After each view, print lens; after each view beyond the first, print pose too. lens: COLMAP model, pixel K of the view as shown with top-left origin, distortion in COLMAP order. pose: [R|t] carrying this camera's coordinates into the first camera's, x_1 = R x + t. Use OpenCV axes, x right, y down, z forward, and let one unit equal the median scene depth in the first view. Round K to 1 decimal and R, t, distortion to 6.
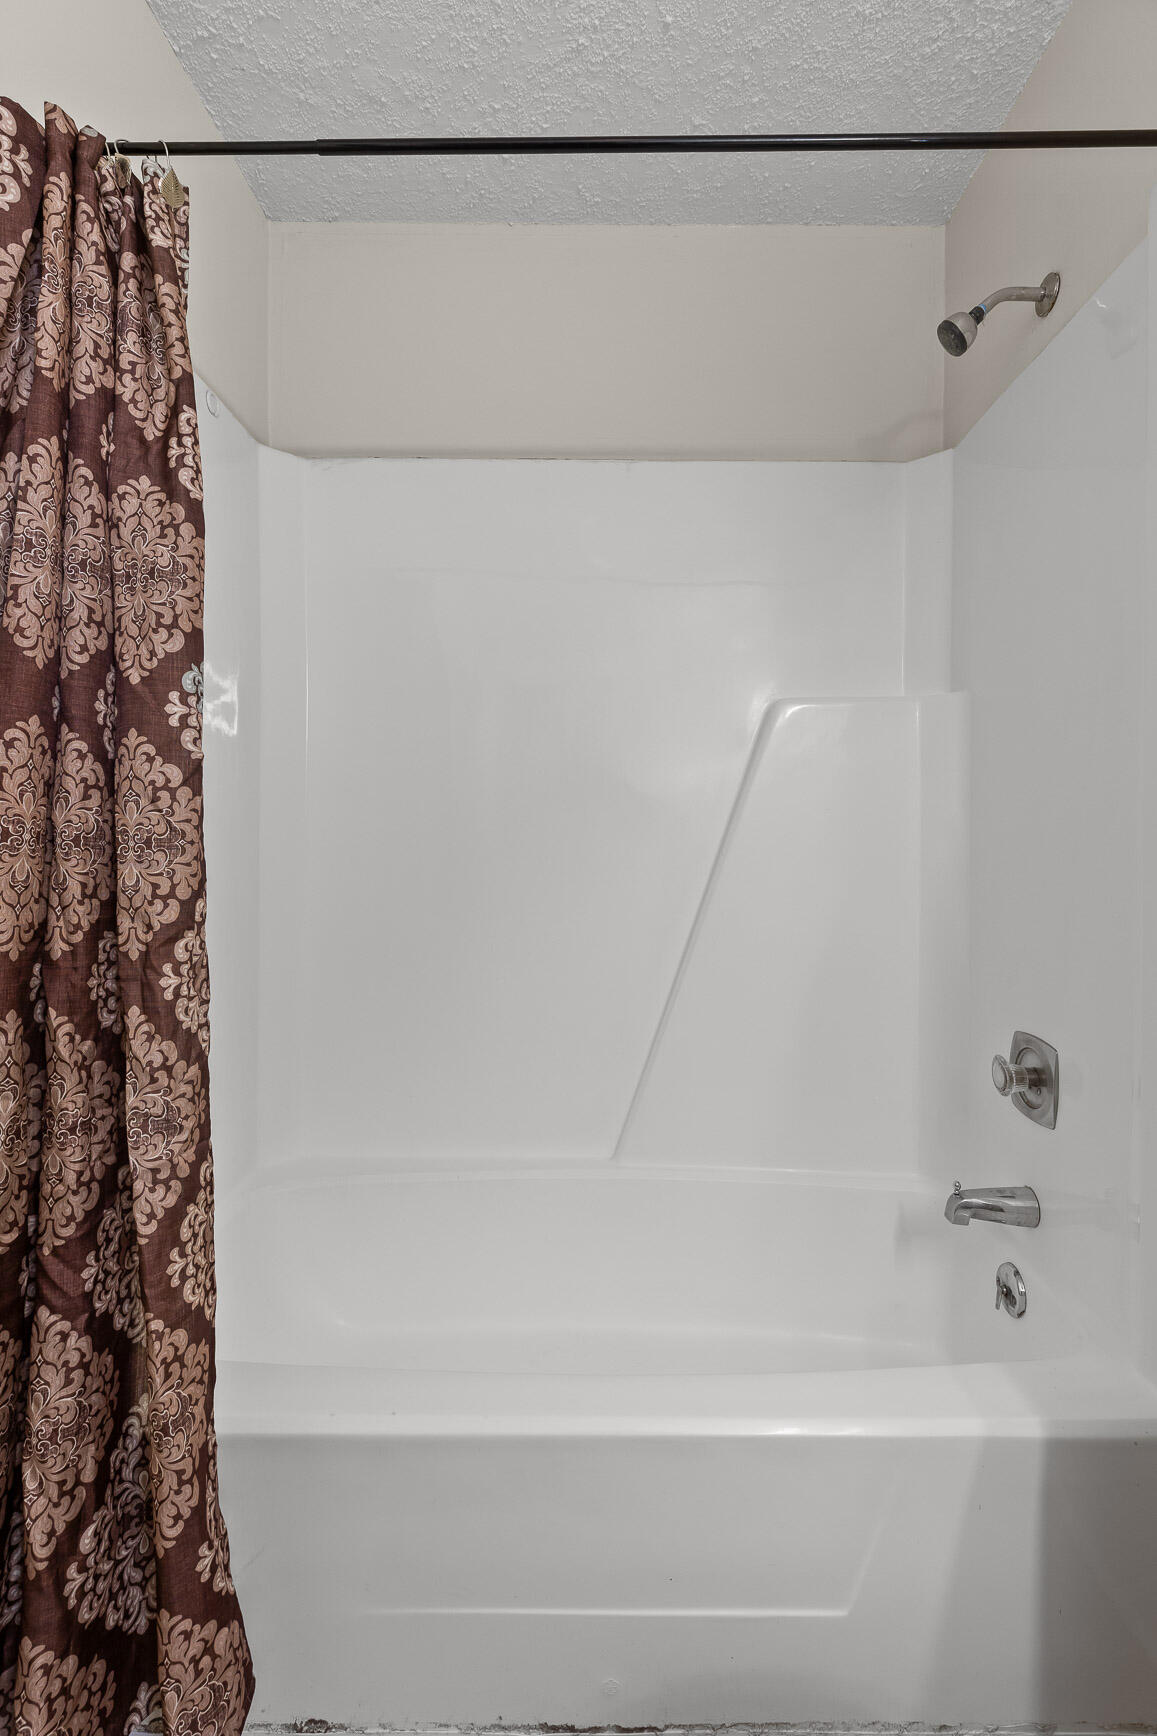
lens RADIAL K [[788.6, 0, 582.2], [0, 788.6, 856.3], [0, 0, 1]] dist [0.006060, -0.000879]
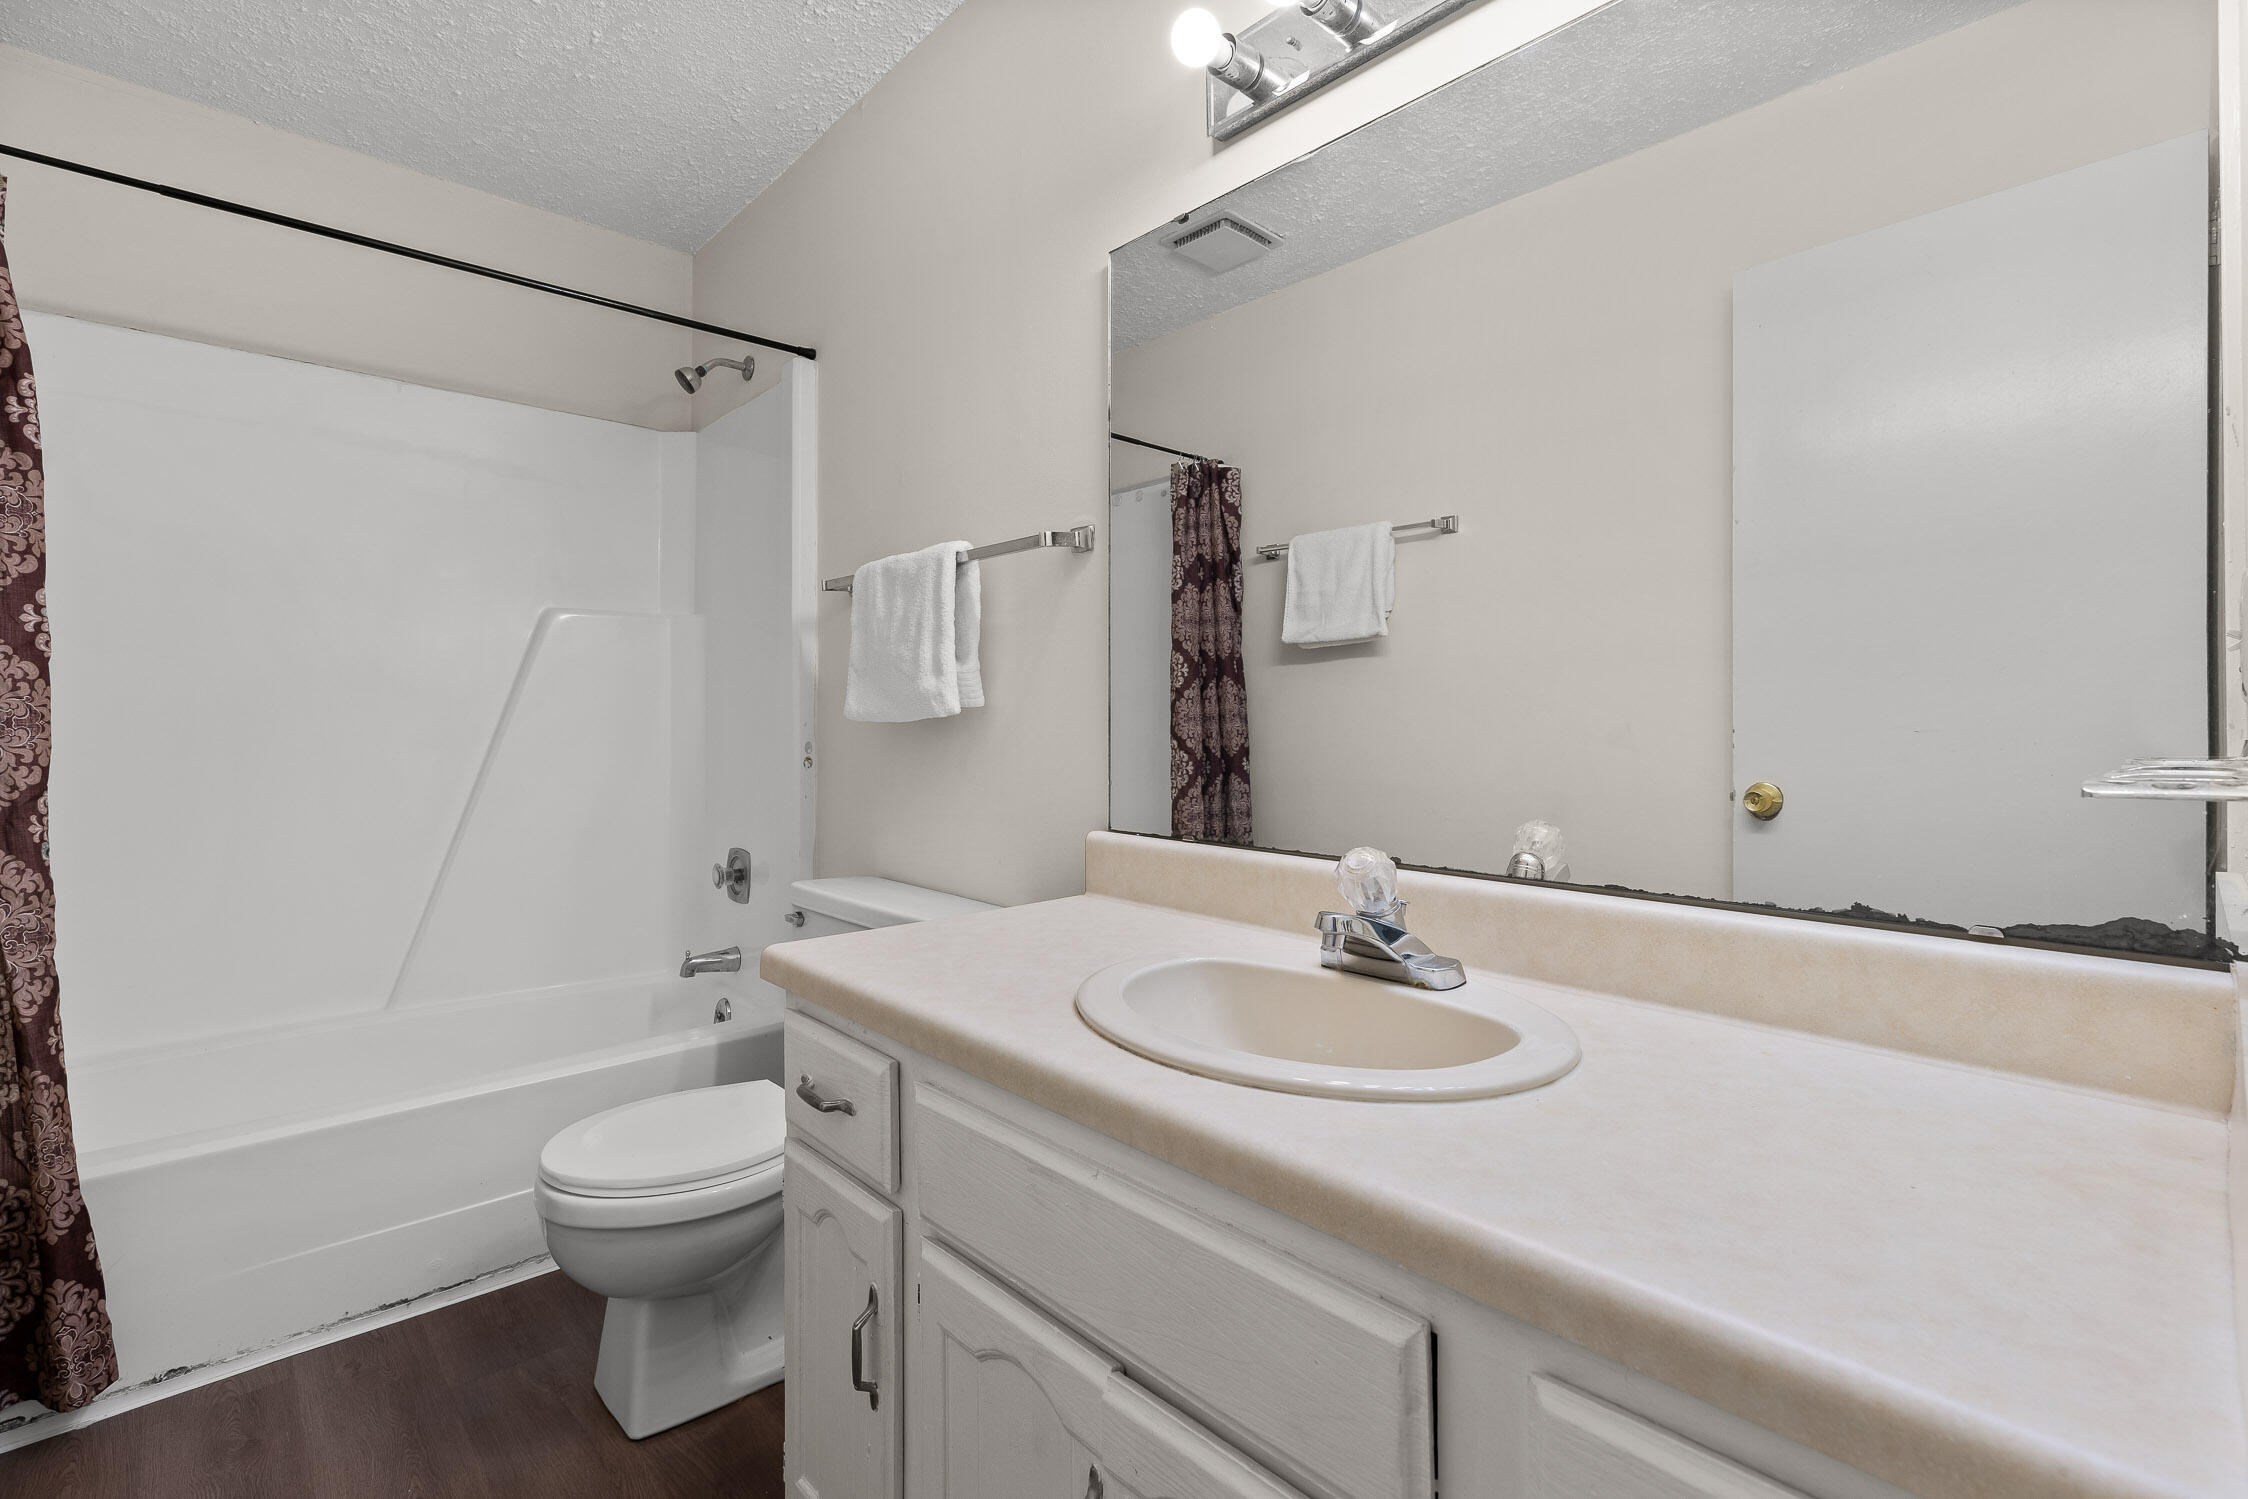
lens RADIAL K [[1021.2, 0, 1130.3], [0, 1021.2, 725.4], [0, 0, 1]] dist [0.006060, -0.000879]
pose [[0.723415, 0.001730, 0.690411, -0.374102], [0.006529, 0.999935, -0.009346, 0.014714], [-0.690383, 0.011269, 0.723357, -1.432799]]
